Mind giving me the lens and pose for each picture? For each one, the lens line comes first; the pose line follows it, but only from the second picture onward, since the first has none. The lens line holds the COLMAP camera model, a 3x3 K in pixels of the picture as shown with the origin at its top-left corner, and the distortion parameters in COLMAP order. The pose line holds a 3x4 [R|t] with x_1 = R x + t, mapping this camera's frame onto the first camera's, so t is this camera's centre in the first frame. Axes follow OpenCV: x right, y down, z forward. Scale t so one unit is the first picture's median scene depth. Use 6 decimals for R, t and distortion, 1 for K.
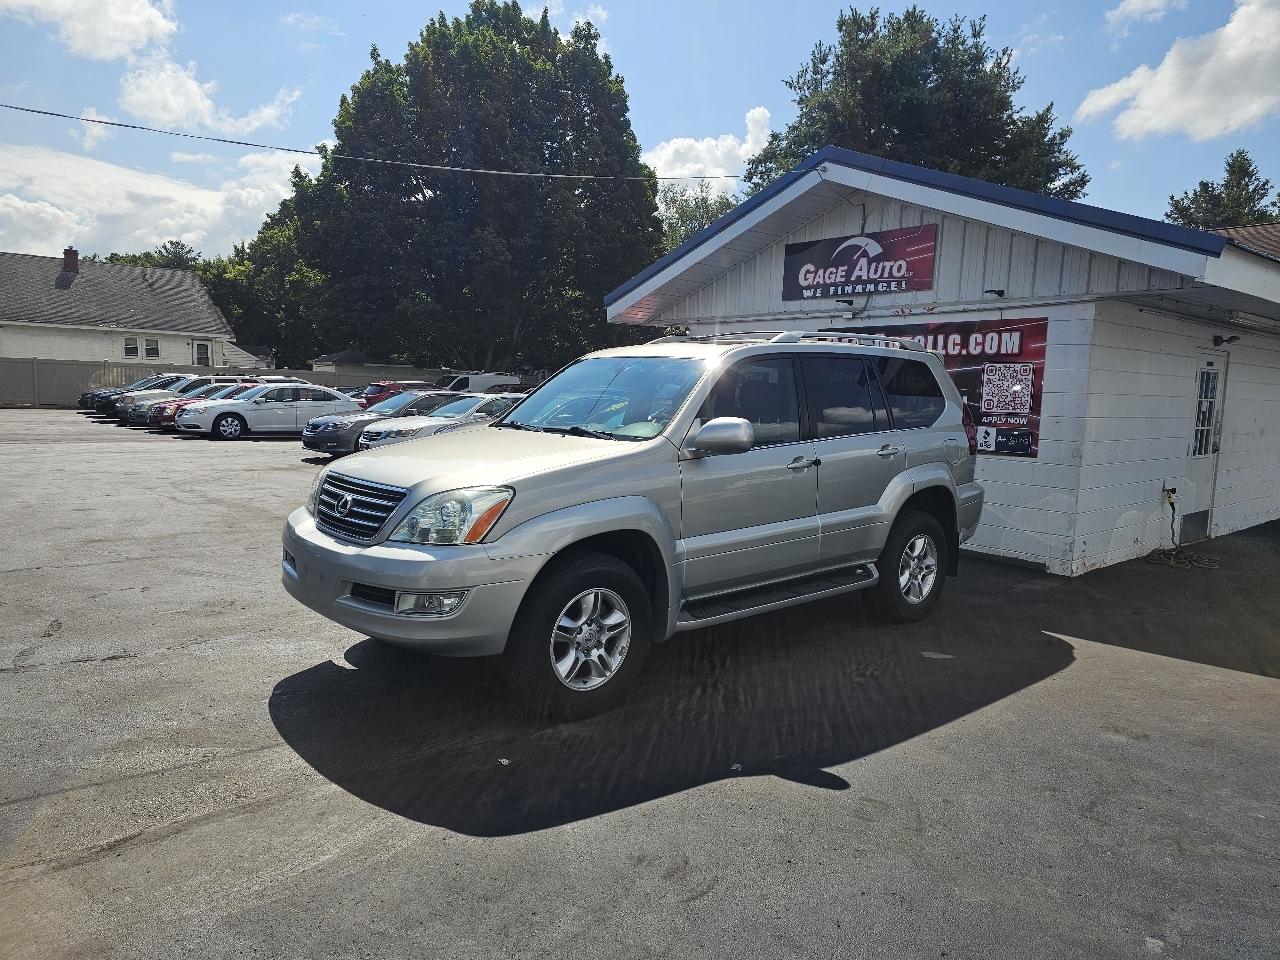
lens RADIAL K [[852.3, 0, 646.6], [0, 852.3, 488.5], [0, 0, 1]] dist [0.050681, -0.041242]
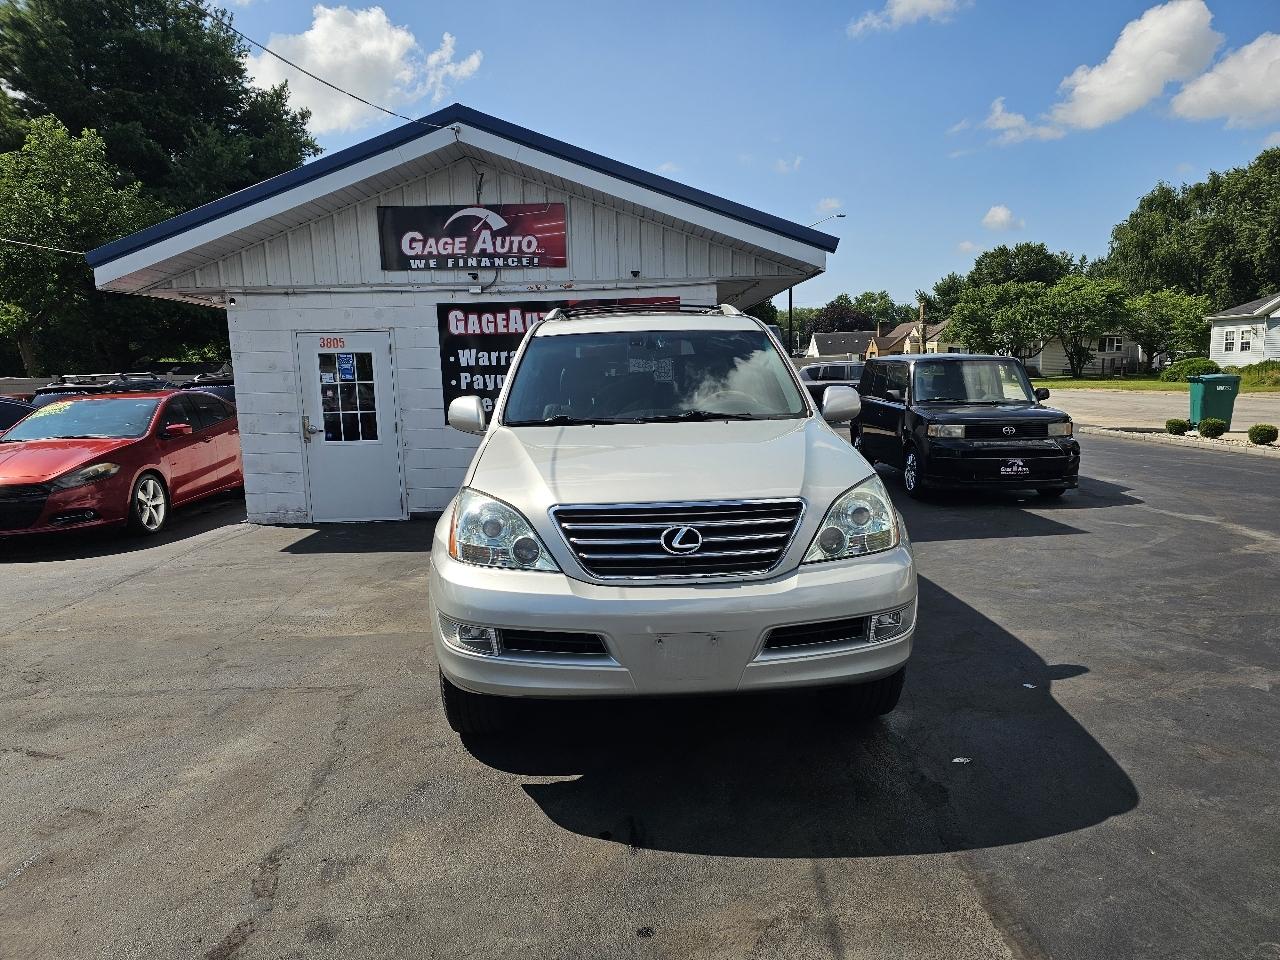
lens RADIAL K [[852.3, 0, 640.9], [0, 852.3, 496.7], [0, 0, 1]] dist [0.050681, -0.041242]
pose [[0.636015, -0.161135, 0.754666, -0.415351], [0.137256, 0.985984, 0.094850, -0.040631], [-0.759372, 0.043256, 0.649217, 0.254272]]
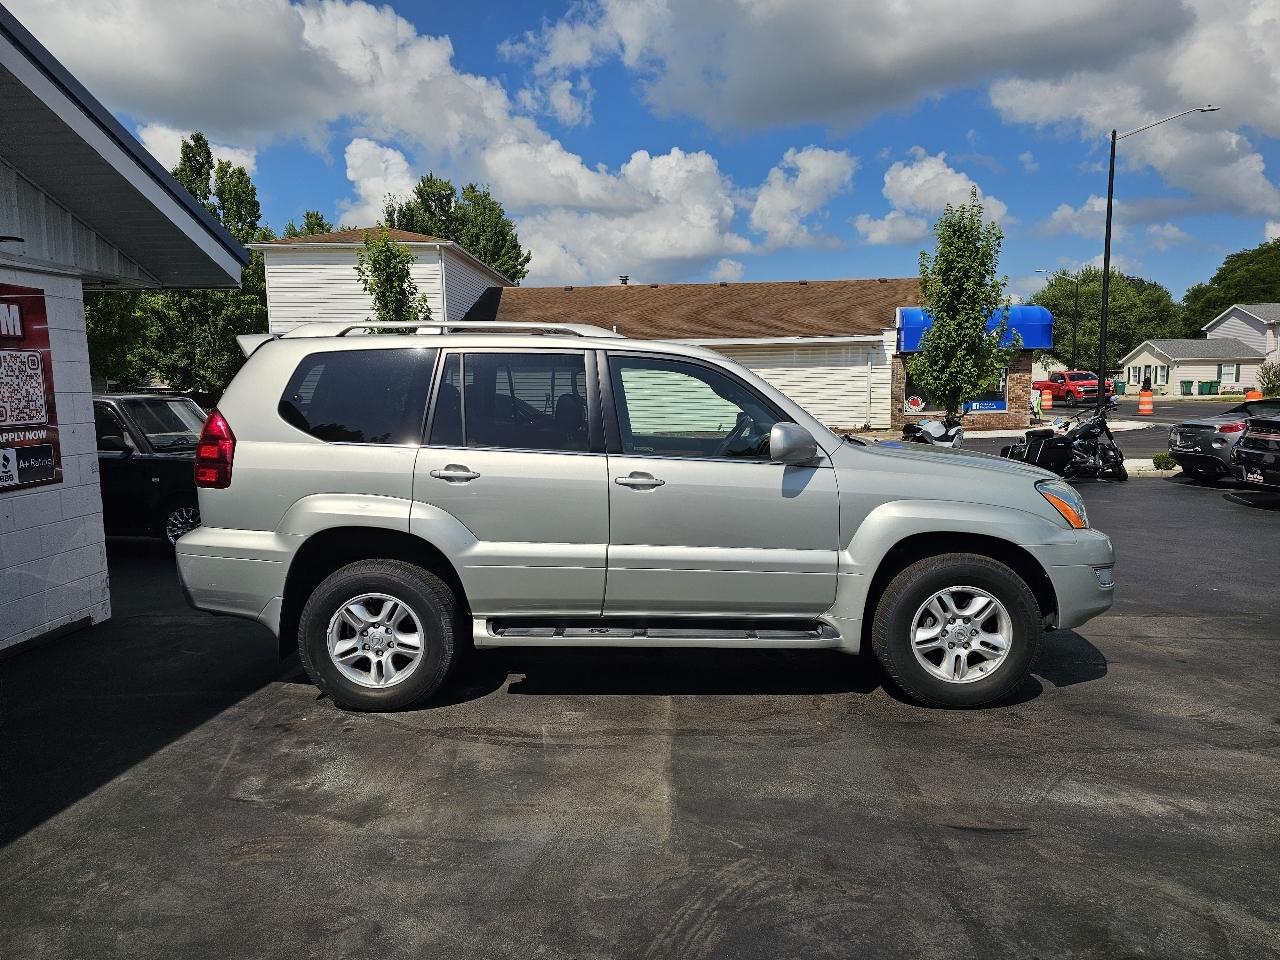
lens RADIAL K [[852.3, 0, 631.6], [0, 852.3, 484.3], [0, 0, 1]] dist [0.050681, -0.041242]
pose [[-0.724165, -0.096619, 0.682825, -0.346688], [0.074130, 0.973494, 0.216366, -0.136369], [-0.685631, 0.207302, -0.697808, 1.025849]]
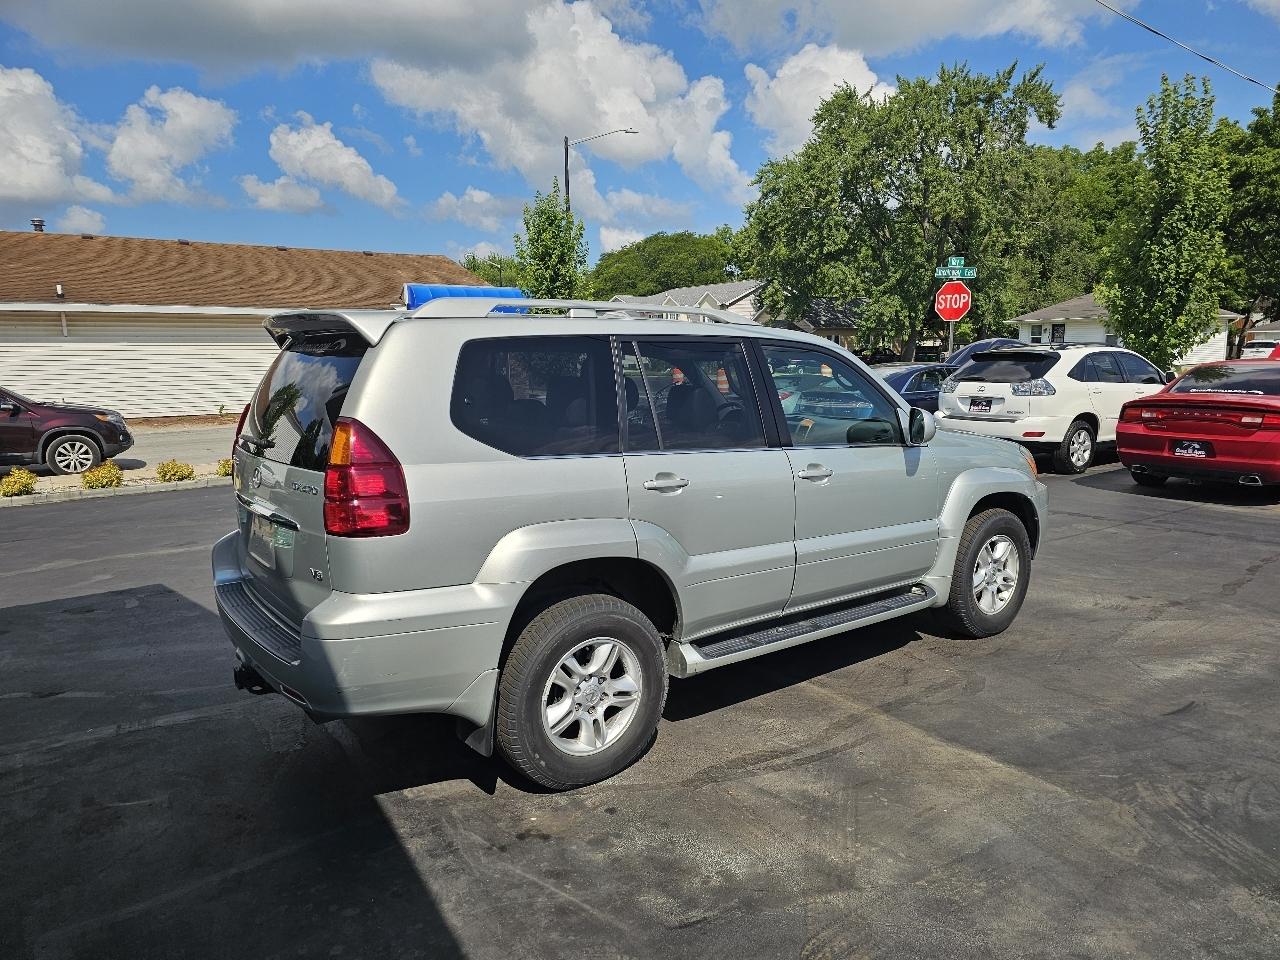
lens RADIAL K [[852.3, 0, 645.6], [0, 852.3, 489.0], [0, 0, 1]] dist [0.050681, -0.041242]
pose [[-0.995887, -0.028017, 0.086160, 0.018620], [-0.003343, 0.961701, 0.274081, -0.154850], [-0.090539, 0.272666, -0.957839, 1.150447]]
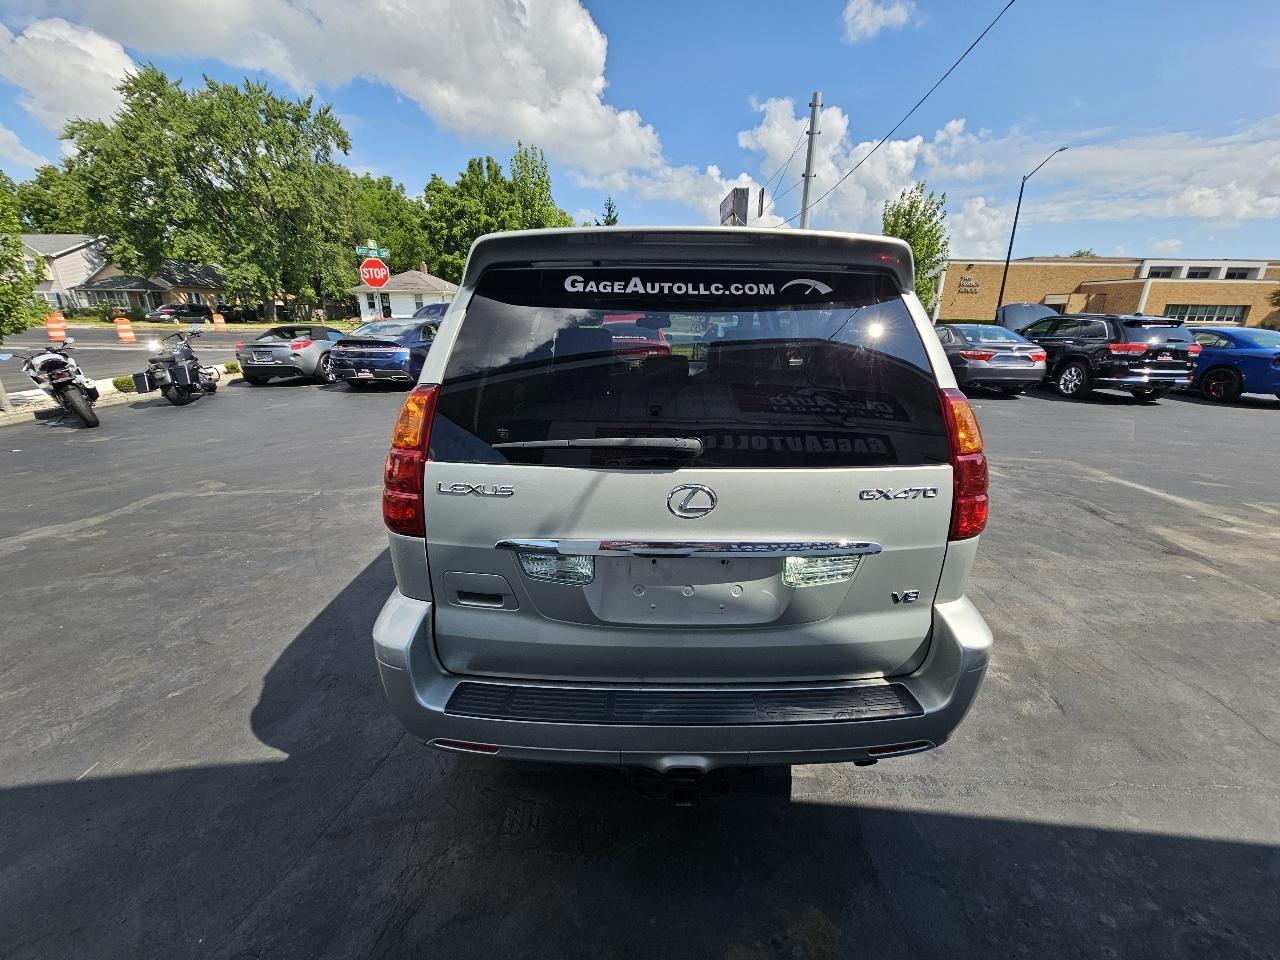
lens RADIAL K [[520.1, 0, 633.5], [0, 520.1, 477.1], [0, 0, 1]] dist [0.003168, -0.002244]
pose [[-0.665578, 0.189851, -0.721777, 0.340468], [-0.120115, 0.927248, 0.354659, -0.109911], [0.736599, 0.322750, -0.594352, 0.867994]]
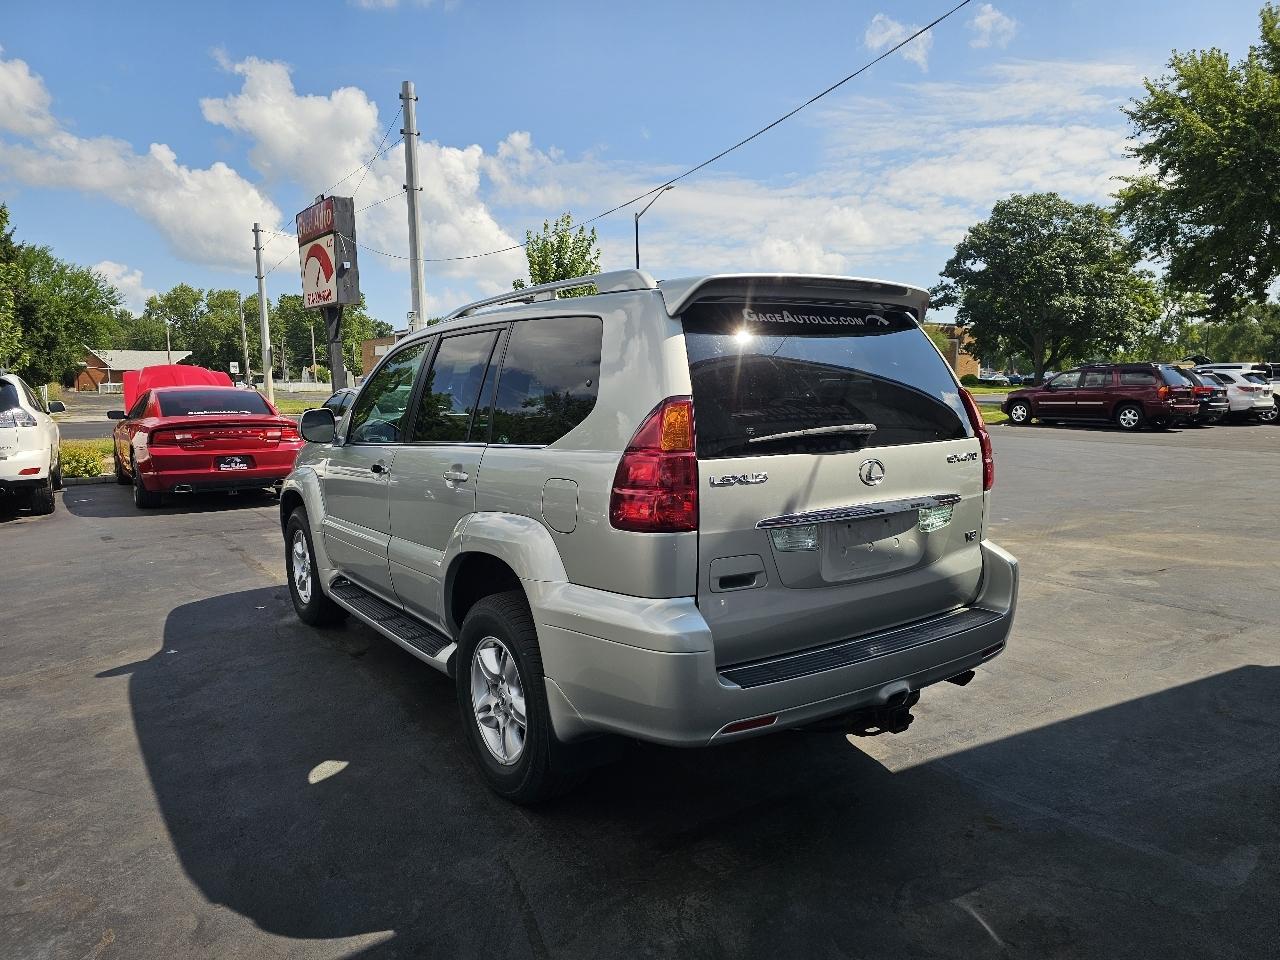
lens RADIAL K [[852.3, 0, 624.2], [0, 852.3, 492.8], [0, 0, 1]] dist [0.050681, -0.041242]
pose [[-0.129509, 0.101149, -0.986406, 0.550569], [-0.111747, 0.986957, 0.115877, -0.072350], [0.985261, 0.125235, -0.116517, 0.742192]]
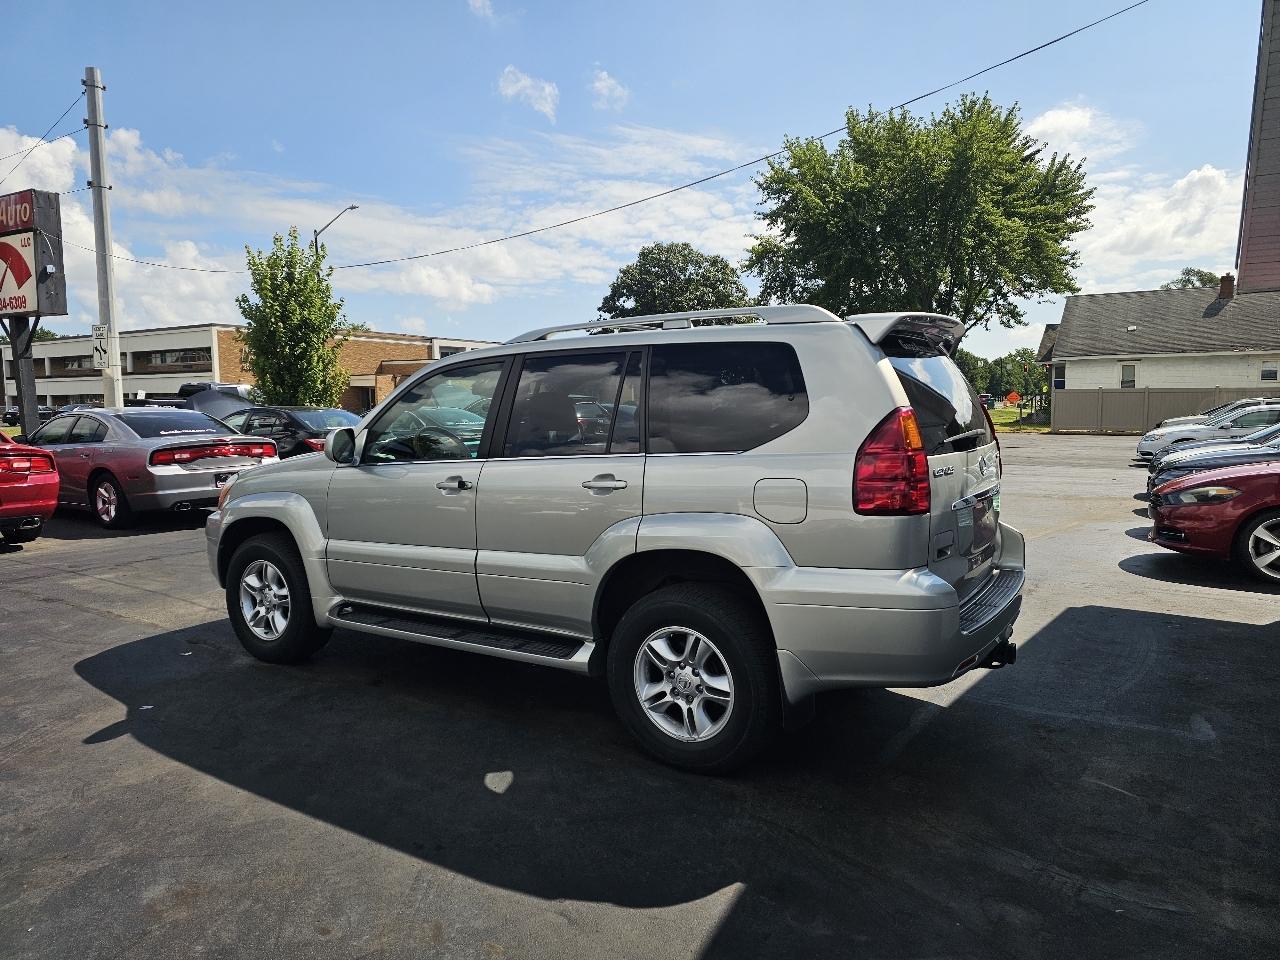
lens RADIAL K [[852.3, 0, 621.1], [0, 852.3, 469.4], [0, 0, 1]] dist [0.050681, -0.041242]
pose [[0.255744, 0.043909, -0.965747, 0.582735], [-0.098100, 0.994990, 0.019260, -0.042597], [0.961754, 0.089814, 0.258770, 0.518663]]
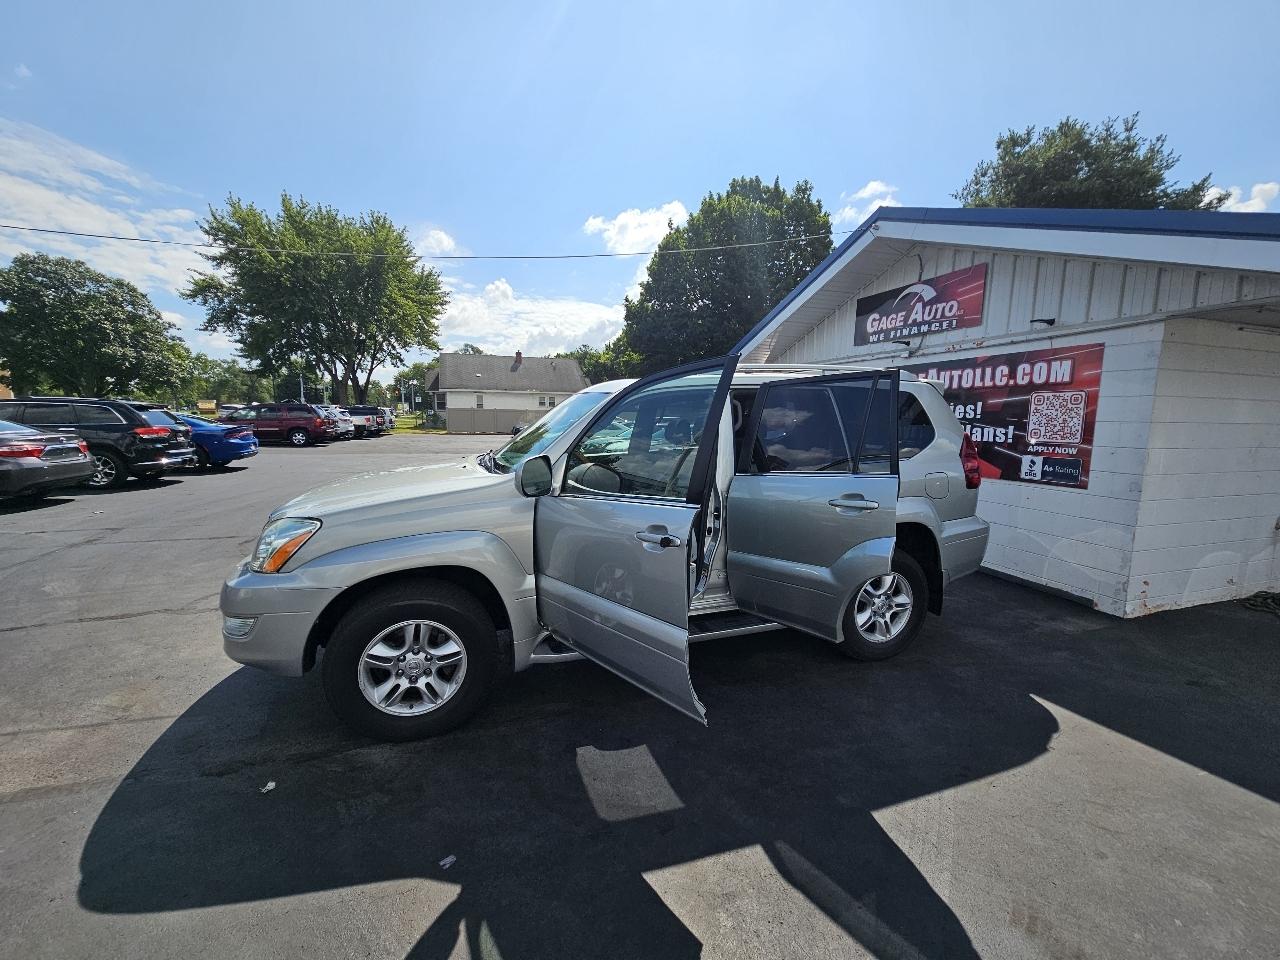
lens RADIAL K [[518.3, 0, 641.2], [0, 518.3, 483.2], [0, 0, 1]] dist [0.000321, -0.000220]
pose [[0.922051, 0.034874, -0.385495, 0.187990], [-0.033634, 0.999385, 0.009964, -0.027369], [0.385605, 0.003779, 0.922656, 0.235447]]
